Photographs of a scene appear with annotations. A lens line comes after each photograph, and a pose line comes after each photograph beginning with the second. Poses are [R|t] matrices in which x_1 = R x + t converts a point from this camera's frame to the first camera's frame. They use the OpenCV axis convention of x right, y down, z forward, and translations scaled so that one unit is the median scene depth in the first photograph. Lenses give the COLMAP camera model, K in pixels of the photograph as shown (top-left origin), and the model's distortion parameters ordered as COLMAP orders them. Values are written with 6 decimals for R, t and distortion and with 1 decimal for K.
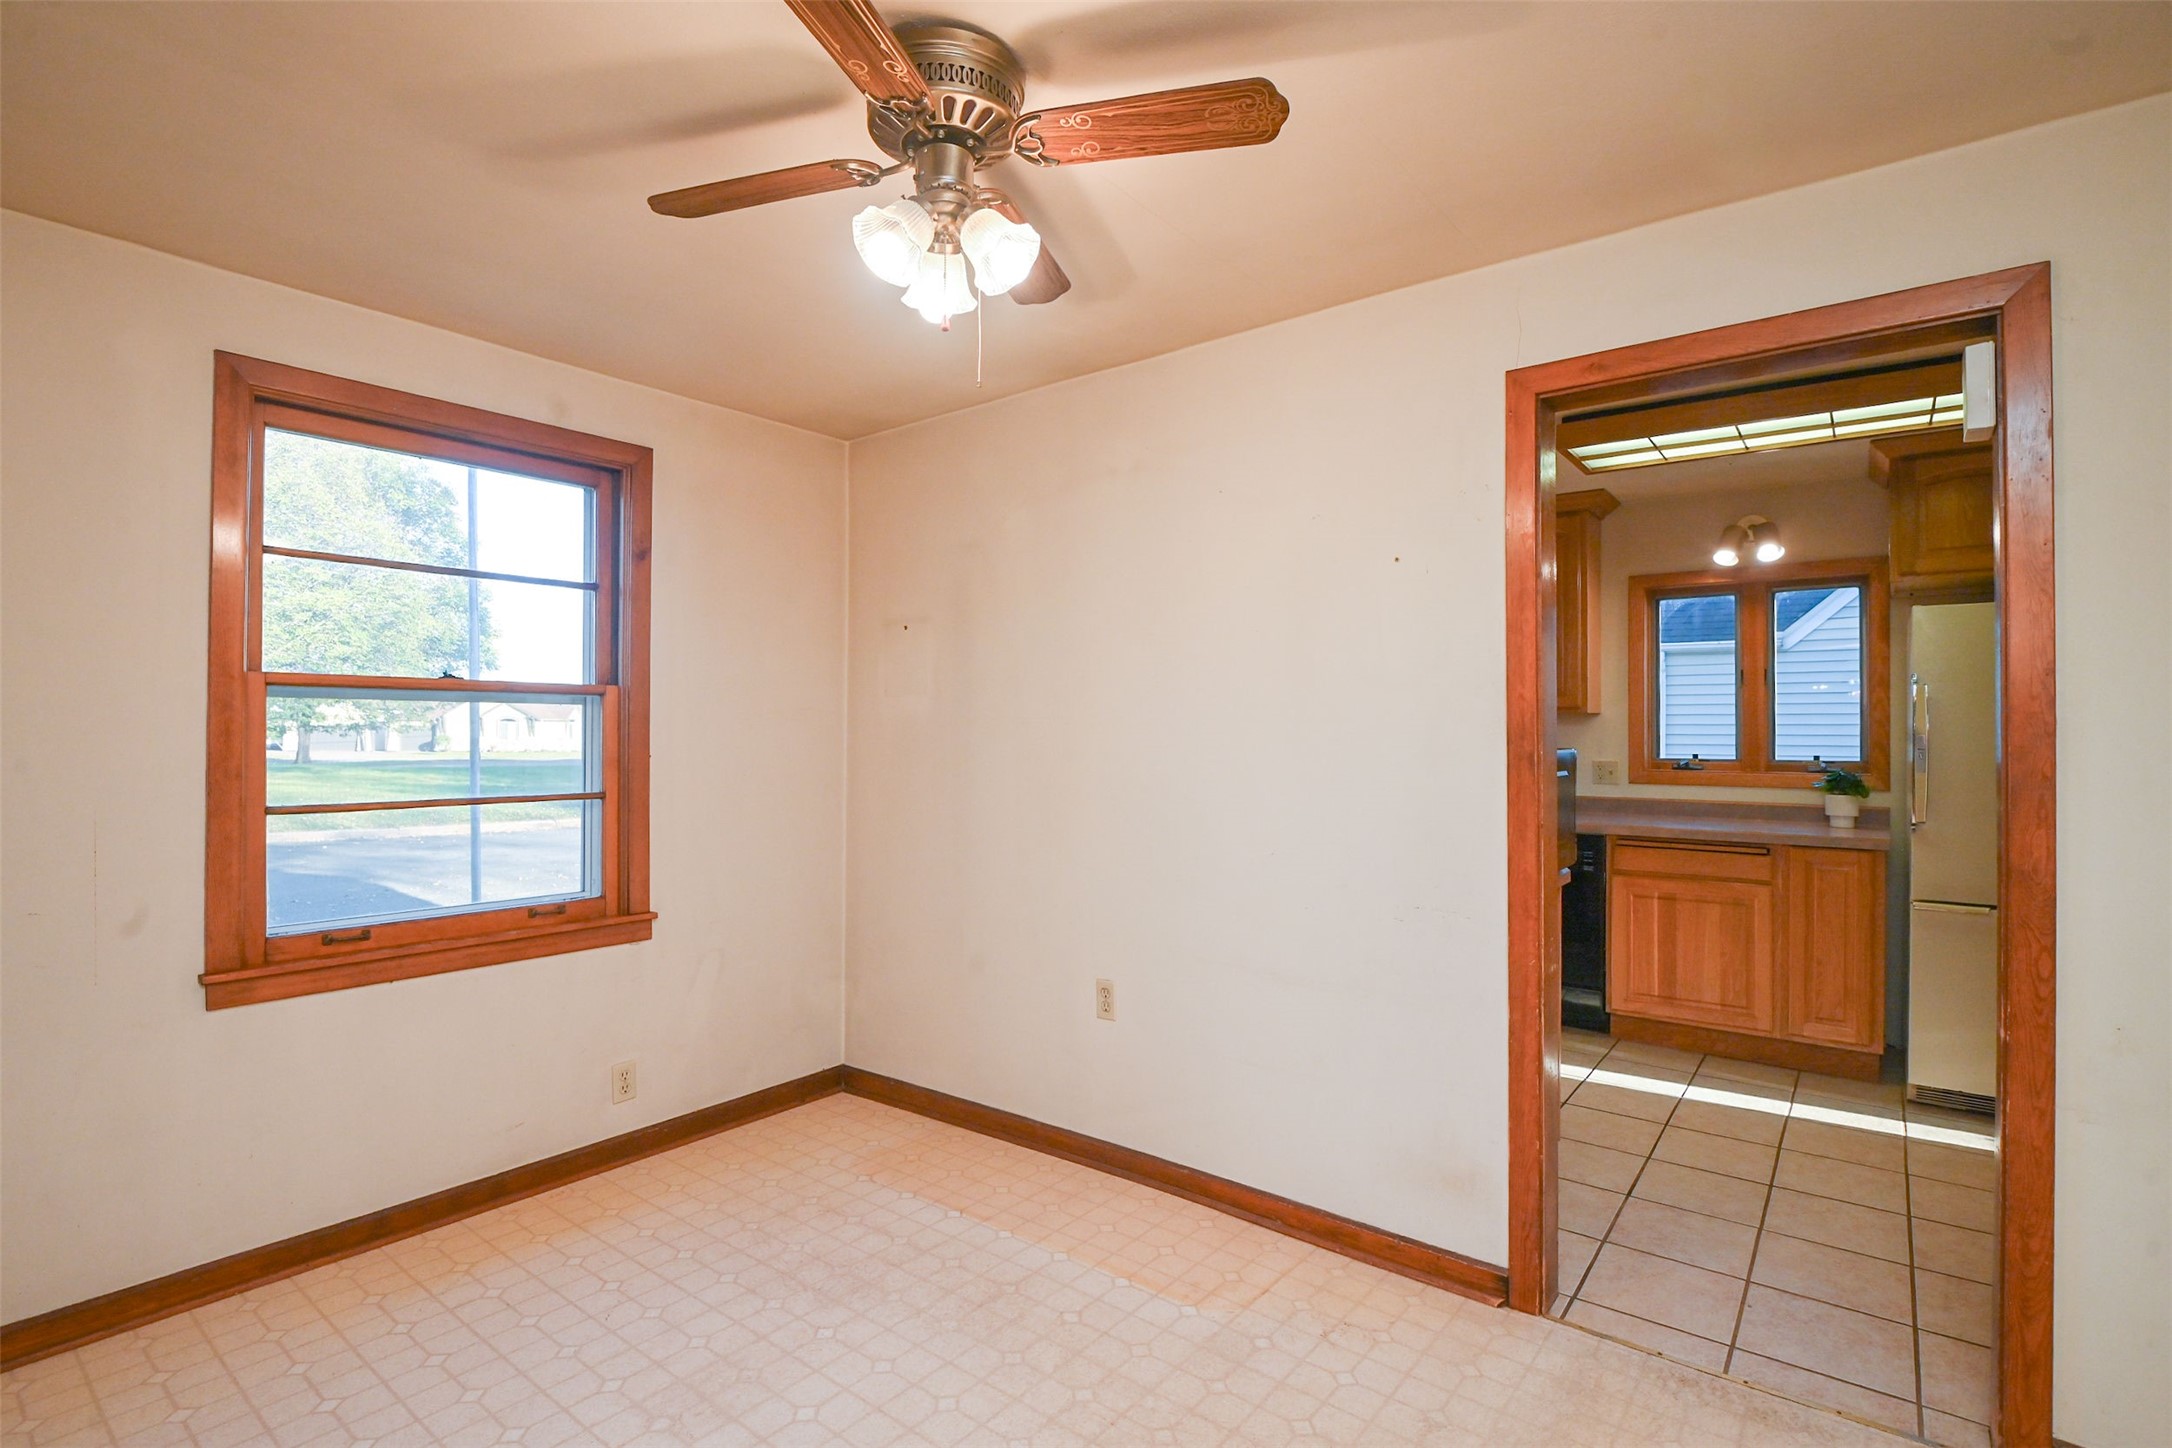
lens RADIAL K [[1019.9, 0, 1086.0], [0, 1019.9, 724.0], [0, 0, 1]] dist [-0.001704, -0.000316]
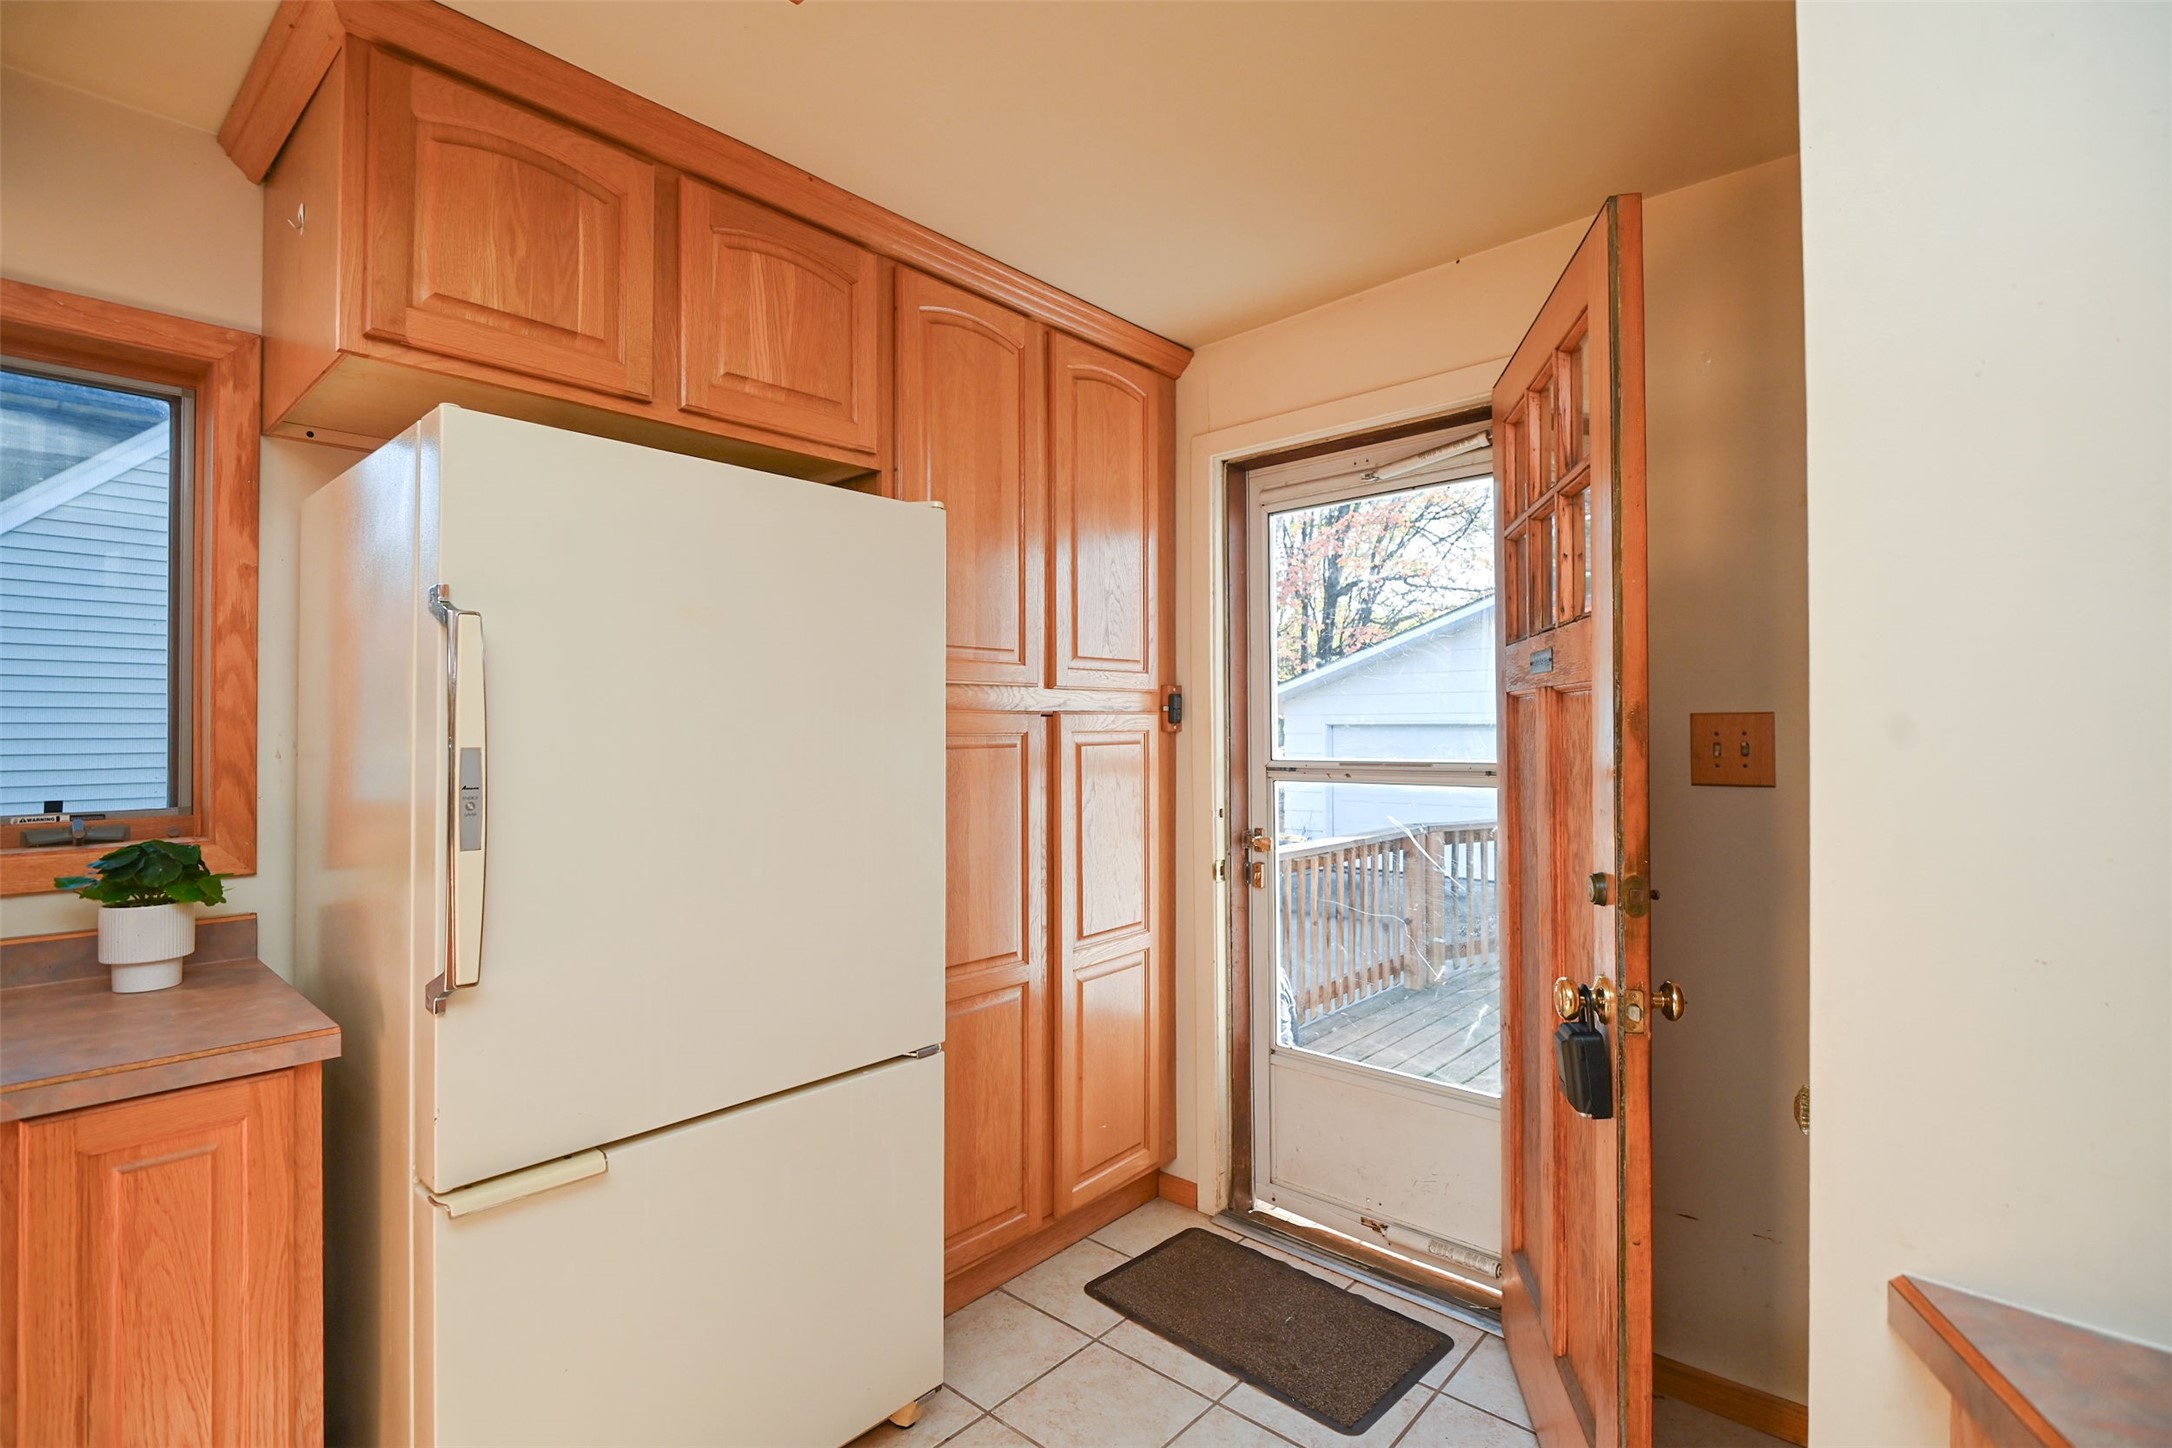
lens RADIAL K [[1019.9, 0, 1086.0], [0, 1019.9, 724.0], [0, 0, 1]] dist [-0.001704, -0.000316]
pose [[0.076636, 0.003318, 0.997054, 0.380237], [-0.004155, 0.999987, -0.003008, 0.000747], [-0.997051, -0.003912, 0.076648, 0.611722]]
